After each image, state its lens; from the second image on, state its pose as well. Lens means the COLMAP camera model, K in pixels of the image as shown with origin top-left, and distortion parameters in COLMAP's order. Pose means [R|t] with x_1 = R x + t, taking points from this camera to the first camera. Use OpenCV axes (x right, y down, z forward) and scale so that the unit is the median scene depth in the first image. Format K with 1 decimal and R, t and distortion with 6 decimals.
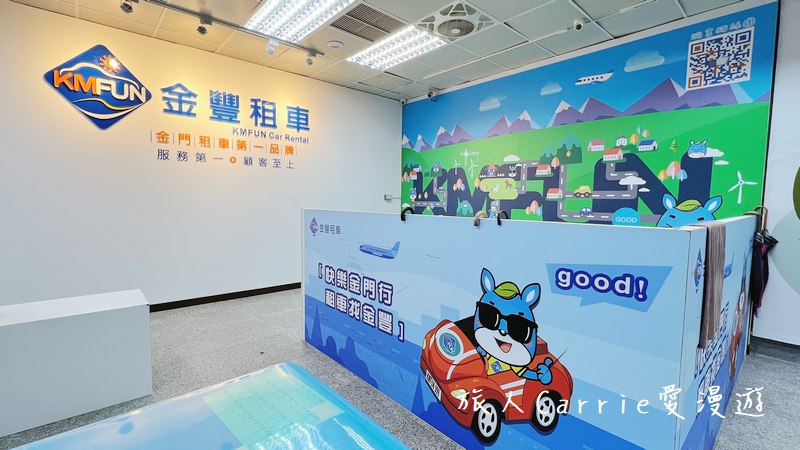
lens RADIAL K [[354.8, 0, 402.1], [0, 354.8, 226.1], [0, 0, 1]] dist [-0.001408, -0.000636]
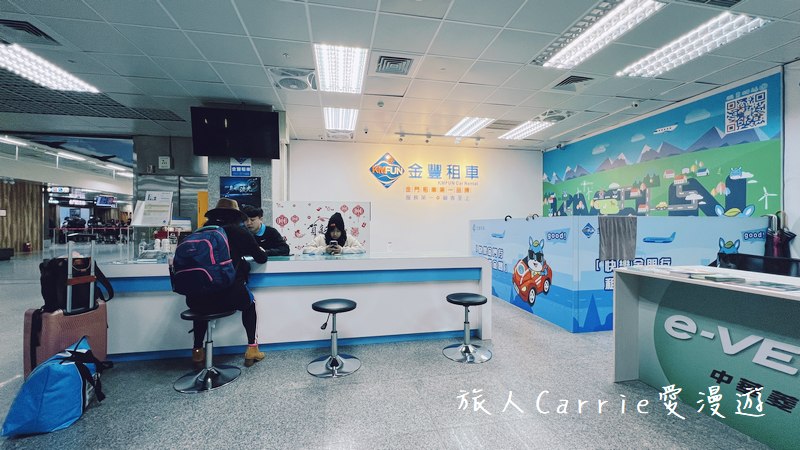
lens RADIAL K [[318.3, 0, 399.9], [0, 318.3, 223.9], [0, 0, 1]] dist [0.000591, 0.000050]
pose [[0.856007, -0.014820, -0.516751, 0.296921], [-0.024870, 0.997251, -0.069797, 0.101492], [0.516365, 0.072598, 0.853286, -0.714811]]
